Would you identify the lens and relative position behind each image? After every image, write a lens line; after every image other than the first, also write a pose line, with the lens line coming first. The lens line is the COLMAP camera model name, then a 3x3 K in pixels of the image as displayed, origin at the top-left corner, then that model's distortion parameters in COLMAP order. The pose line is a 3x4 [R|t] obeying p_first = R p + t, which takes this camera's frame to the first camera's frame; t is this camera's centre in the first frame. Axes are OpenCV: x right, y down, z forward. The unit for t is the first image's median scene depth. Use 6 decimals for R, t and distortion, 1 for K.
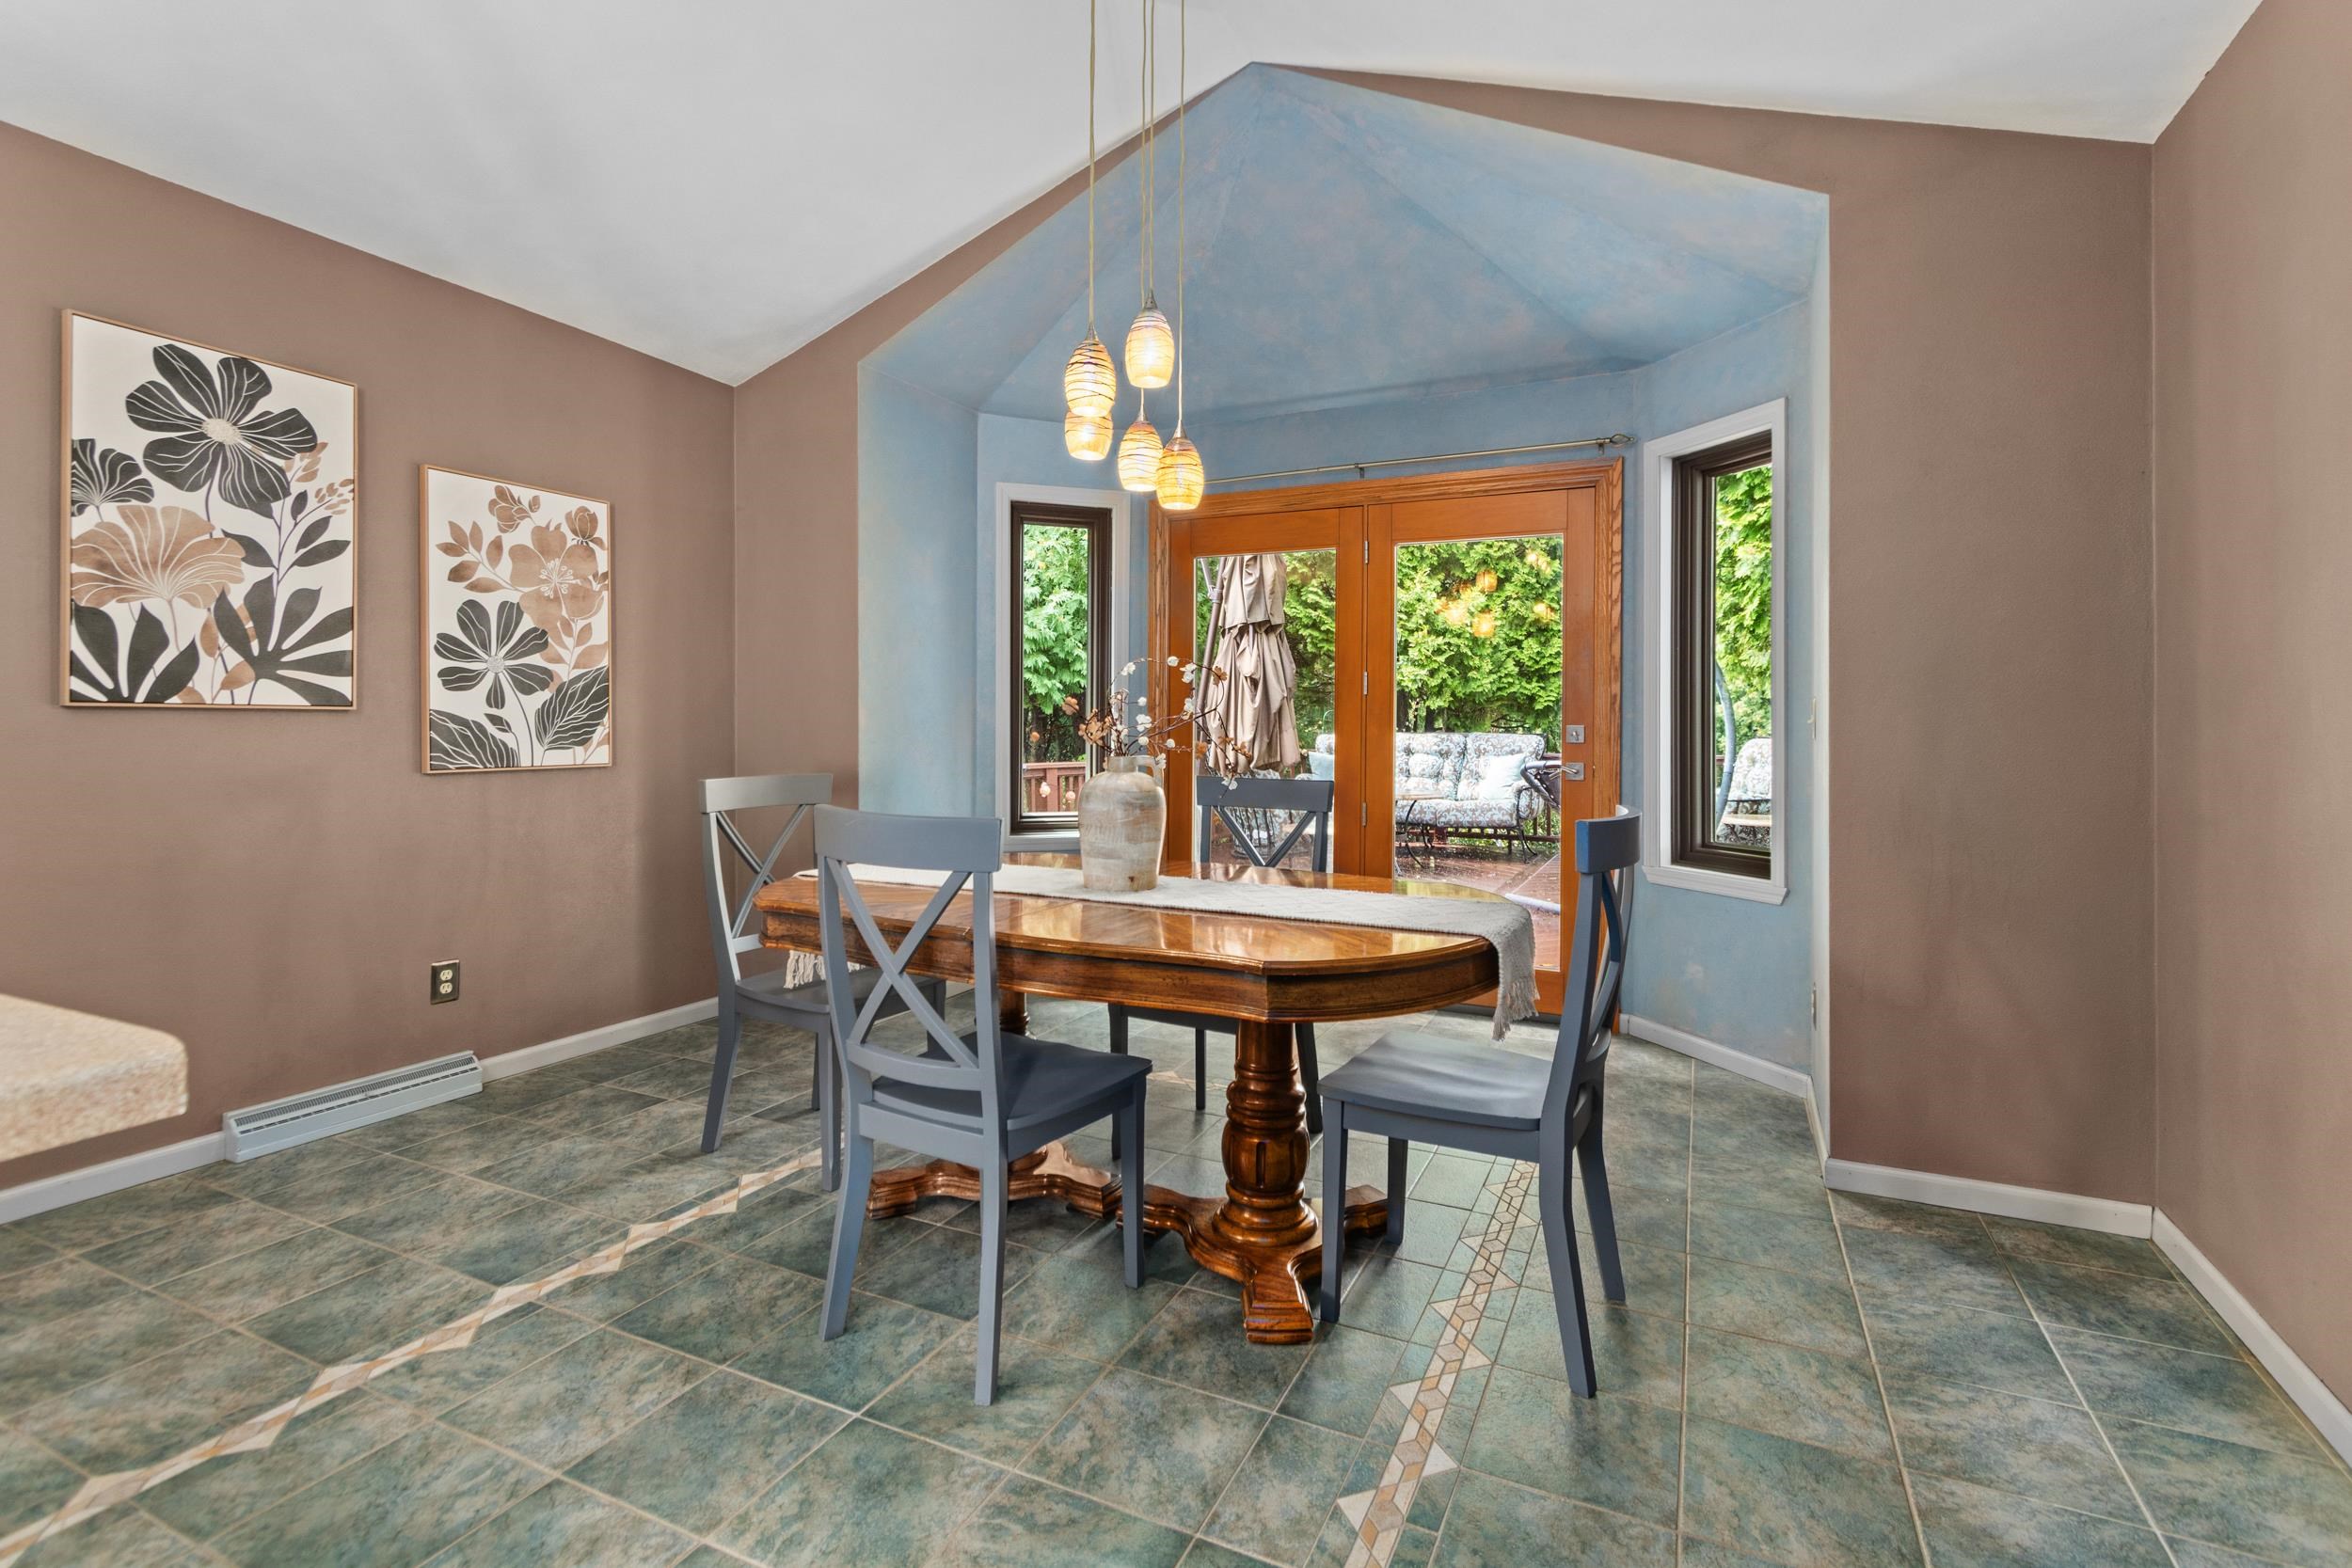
lens RADIAL K [[1105.7, 0, 1180.3], [0, 1105.7, 724.2], [0, 0, 1]] dist [0.002798, -0.000271]
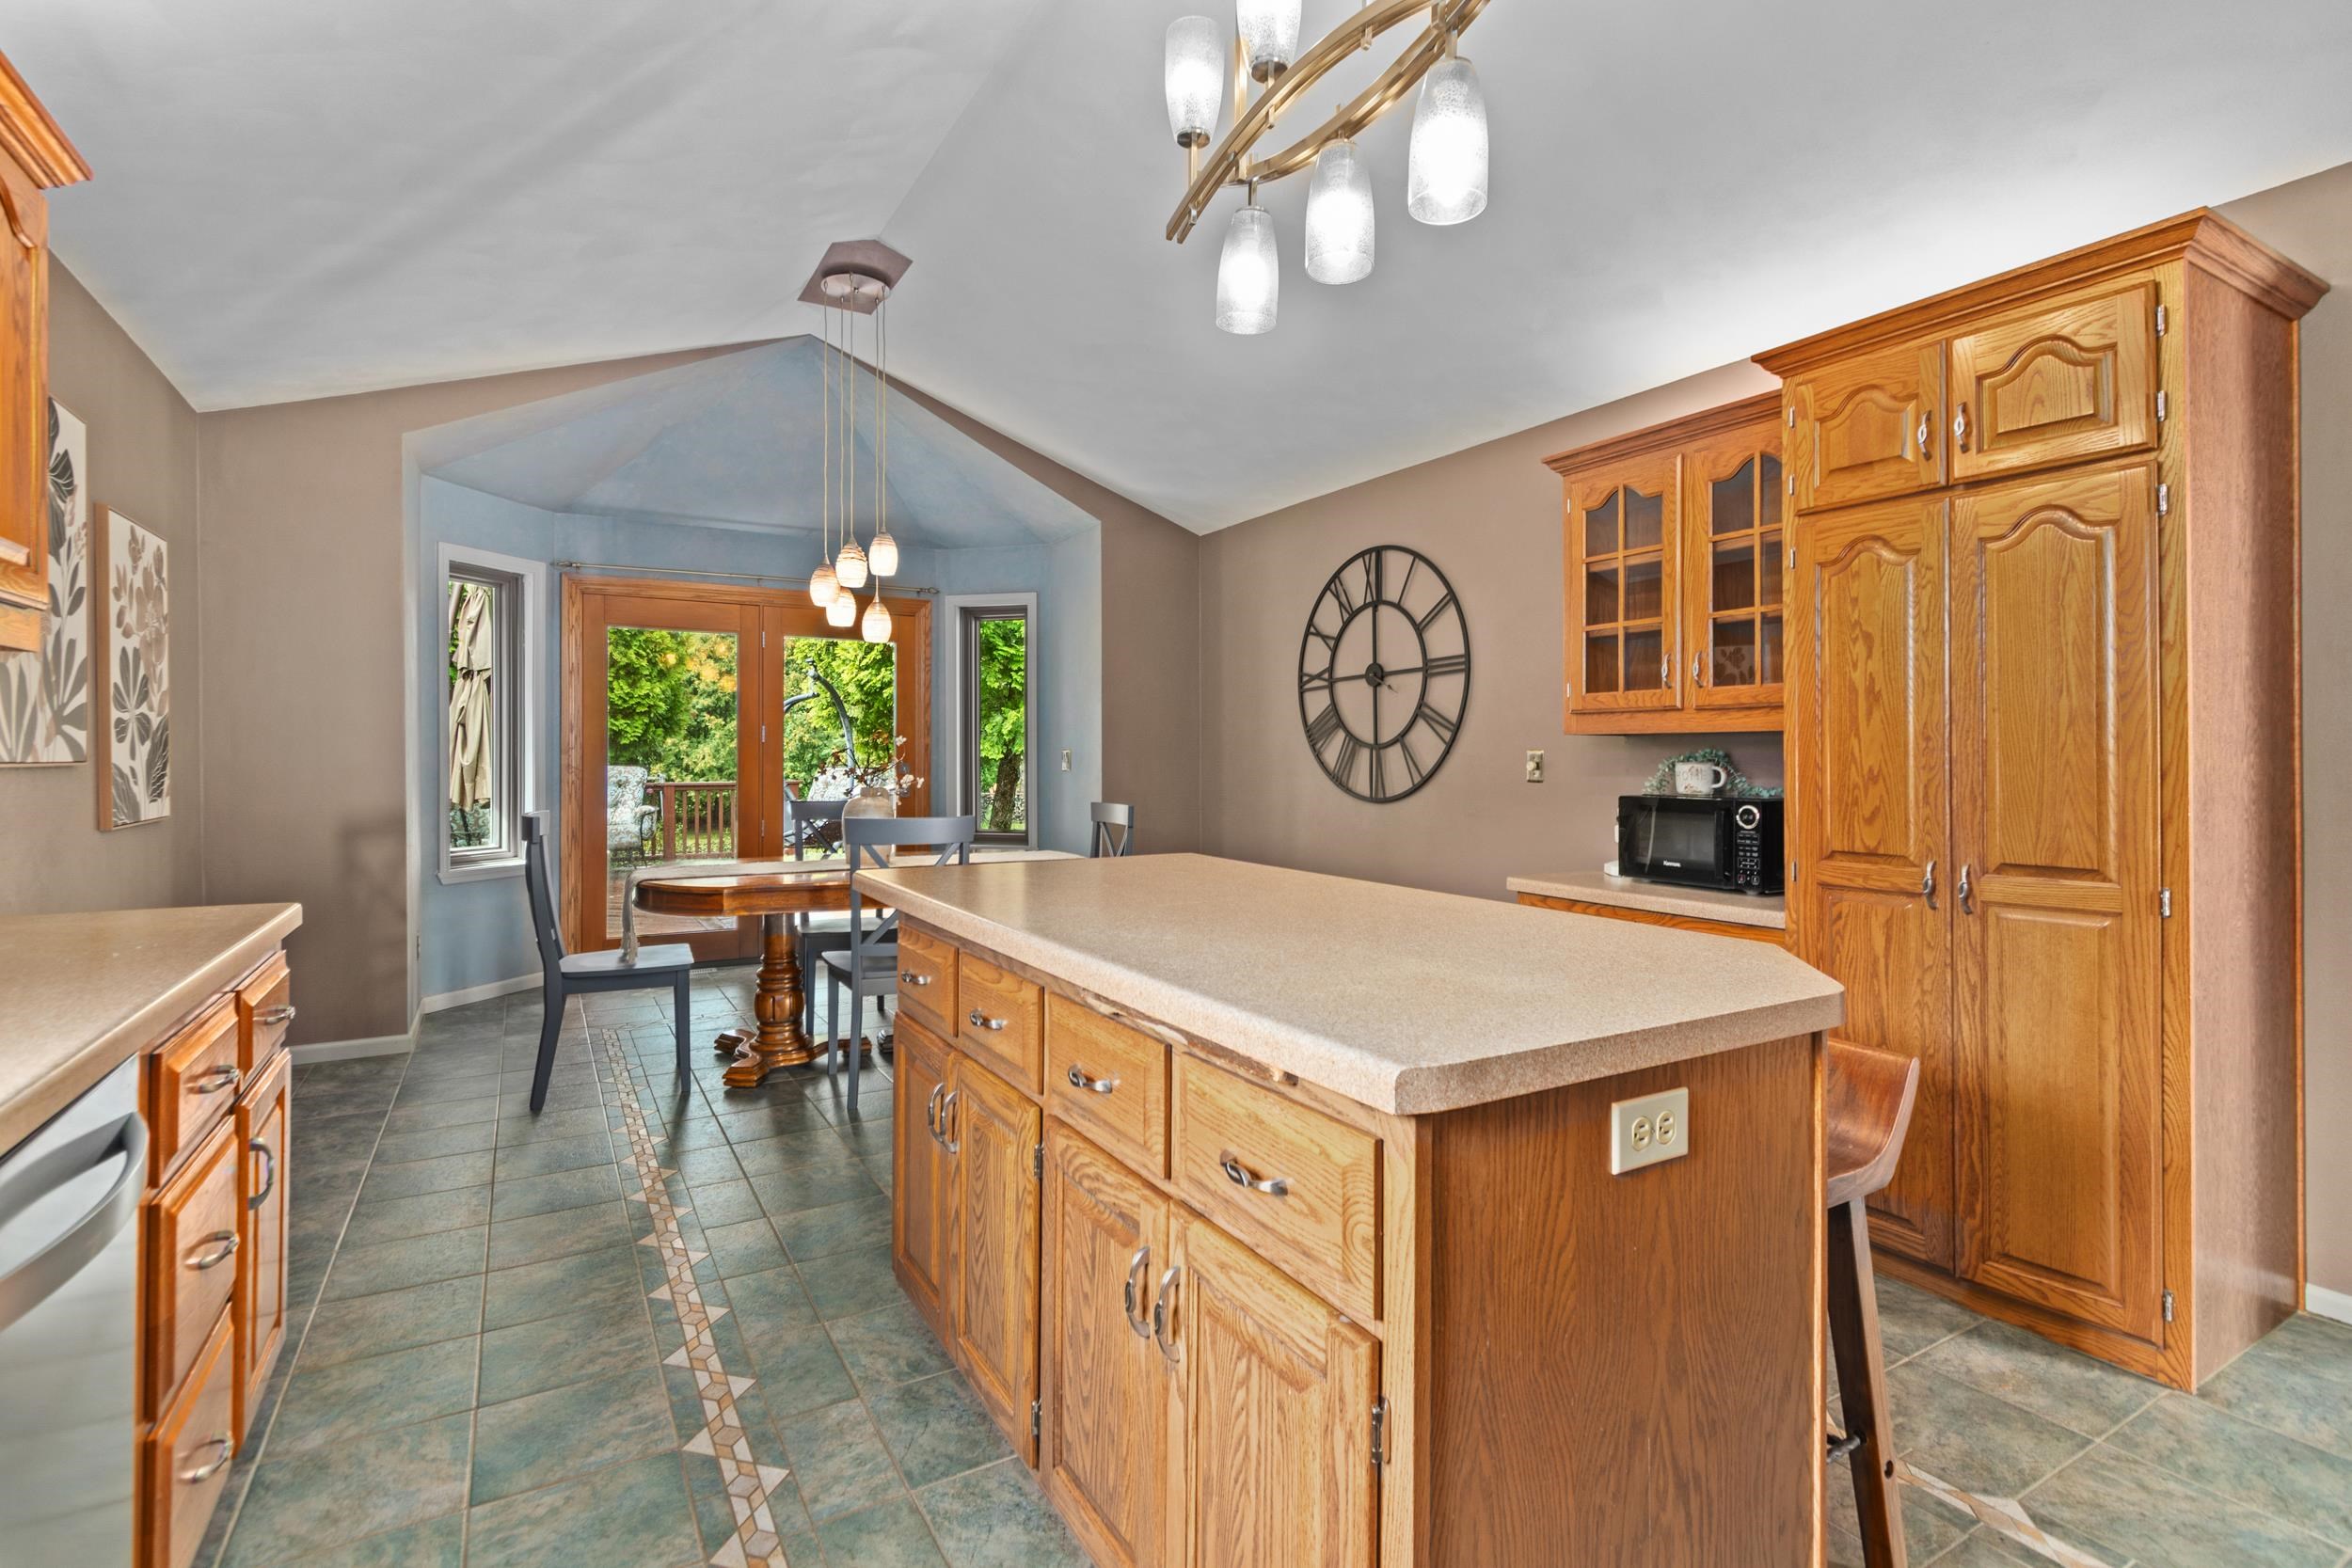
lens RADIAL K [[1101.7, 0, 1180.9], [0, 1101.7, 759.1], [0, 0, 1]] dist [-0.000177, -0.000267]
pose [[0.557049, -0.008299, 0.830438, -1.169904], [0.001471, 0.999958, 0.009007, -0.028905], [-0.830478, -0.003796, 0.557038, -0.352505]]
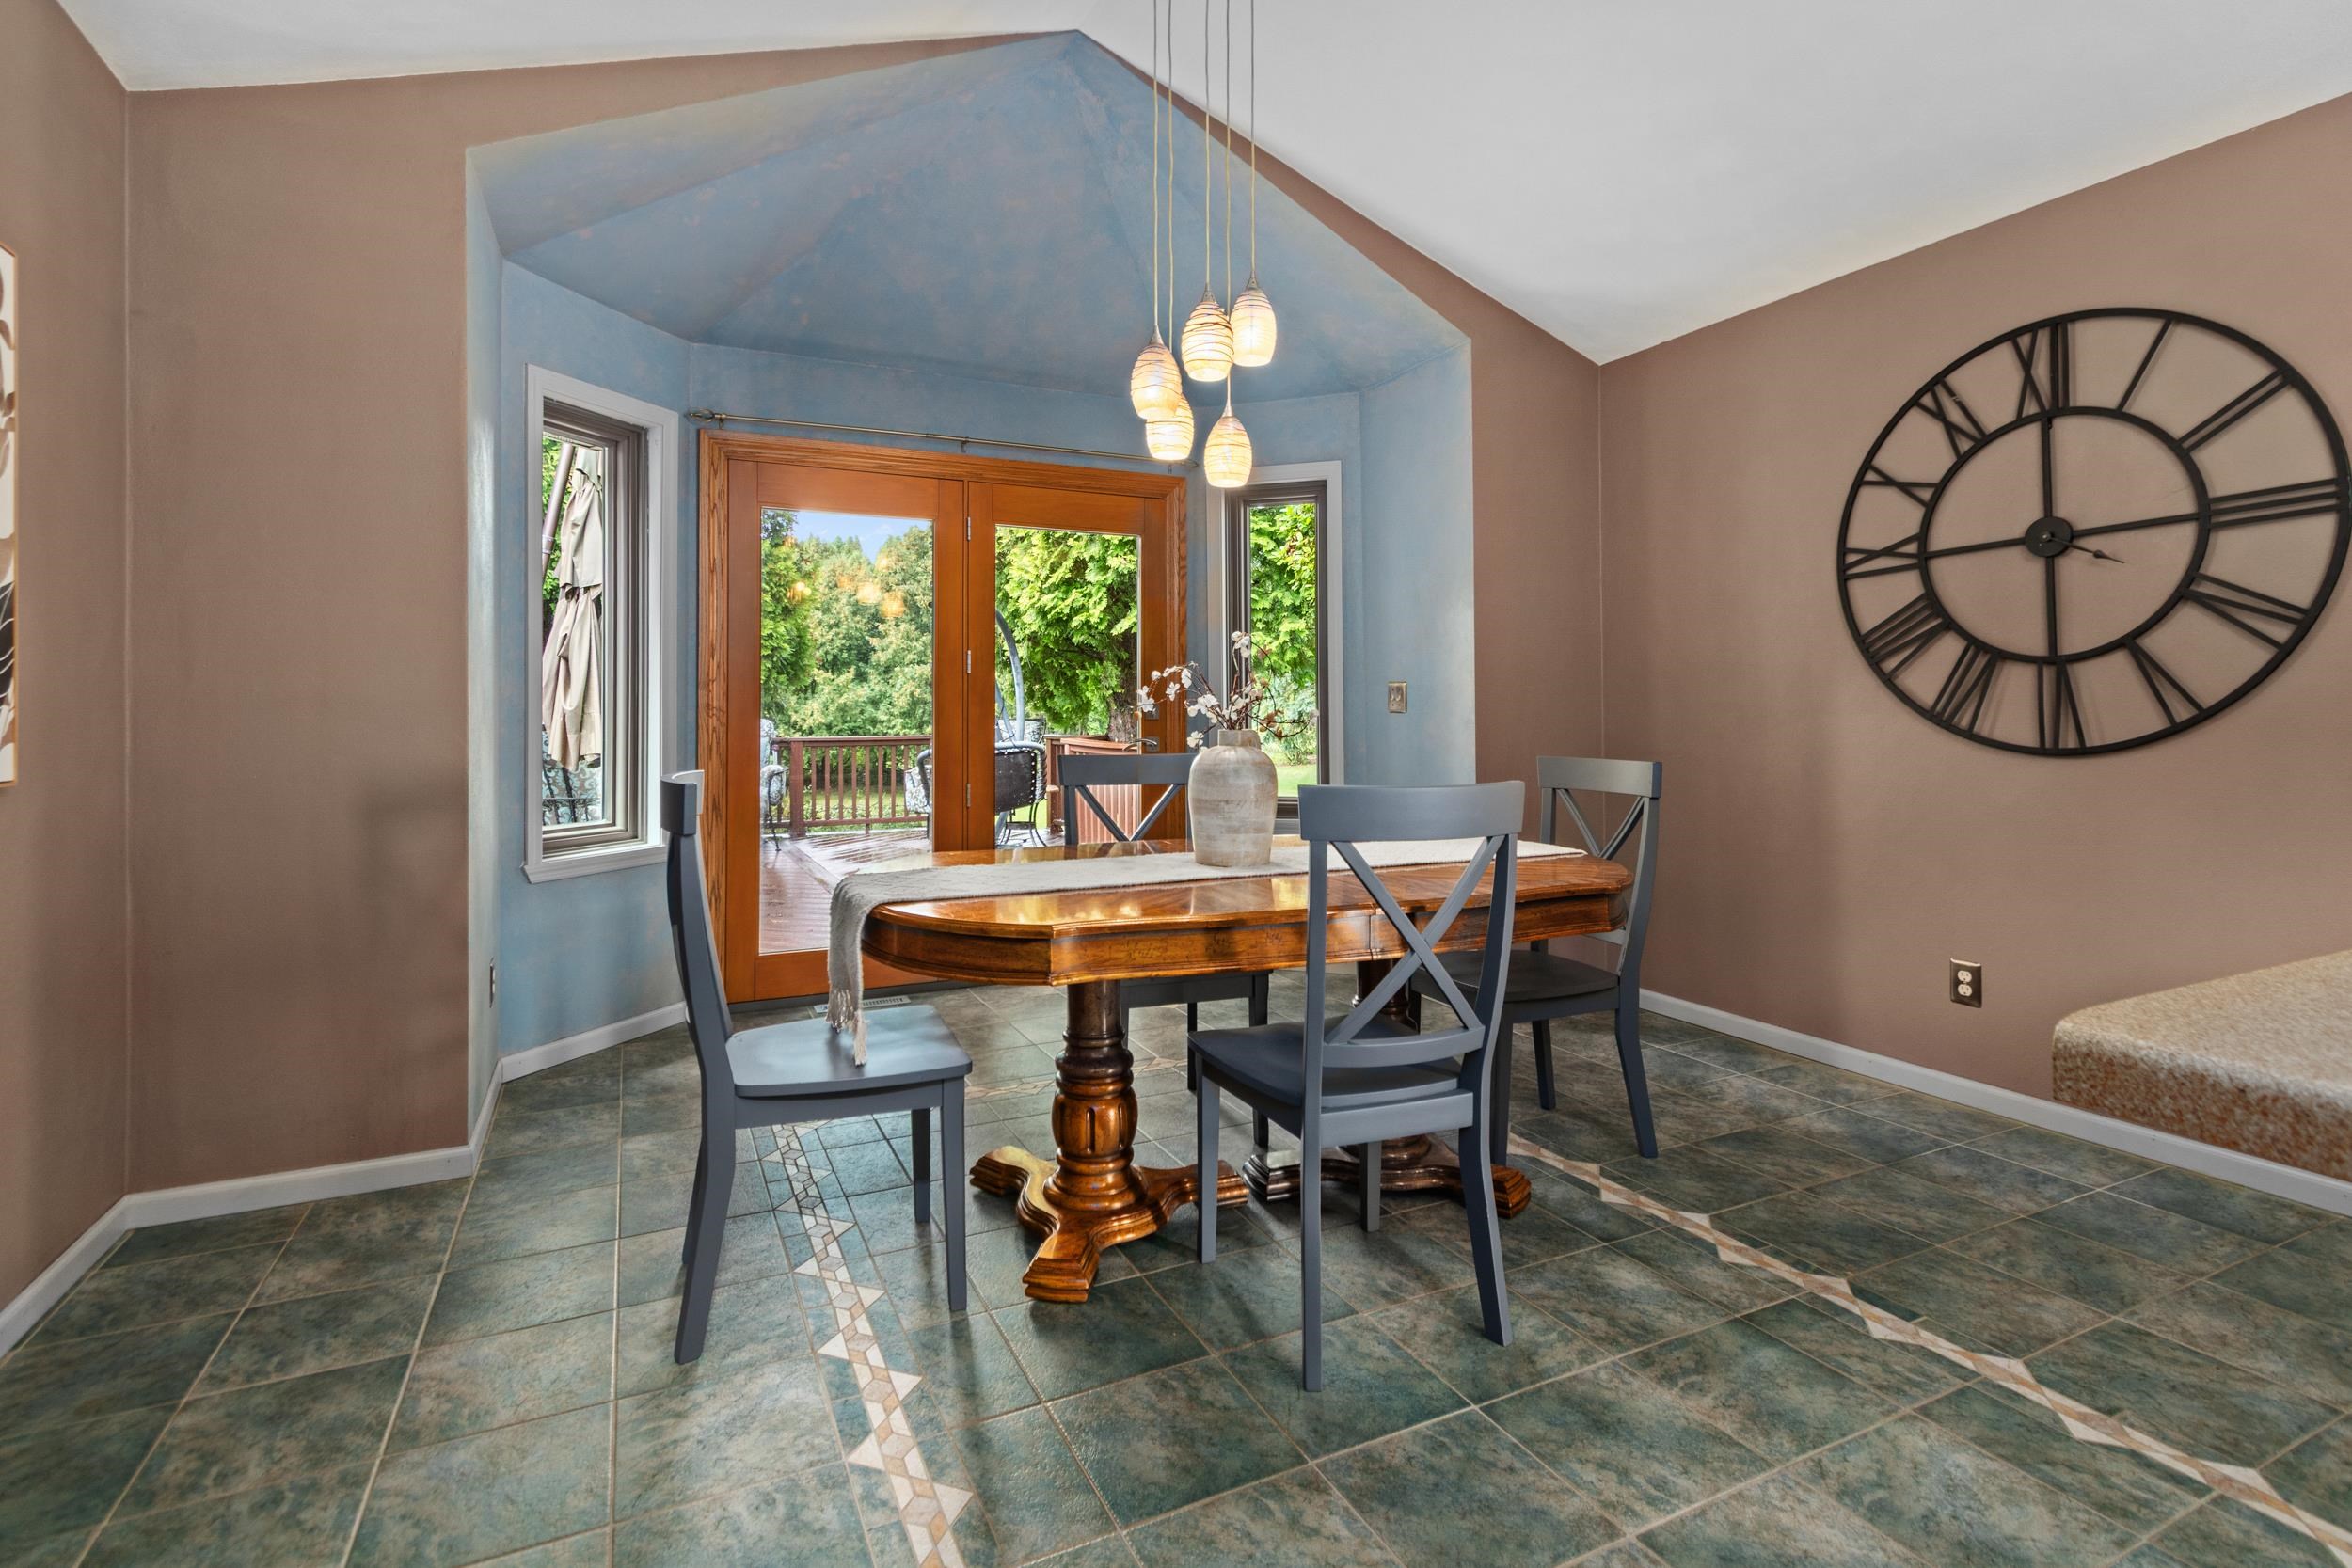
lens RADIAL K [[1118.4, 0, 1175.1], [0, 1118.4, 697.2], [0, 0, 1]] dist [0.001189, 0.000115]
pose [[0.624630, 0.002603, 0.780916, -0.835906], [0.006677, 0.999940, -0.008674, 0.007298], [-0.780892, 0.010632, 0.624576, 0.401922]]
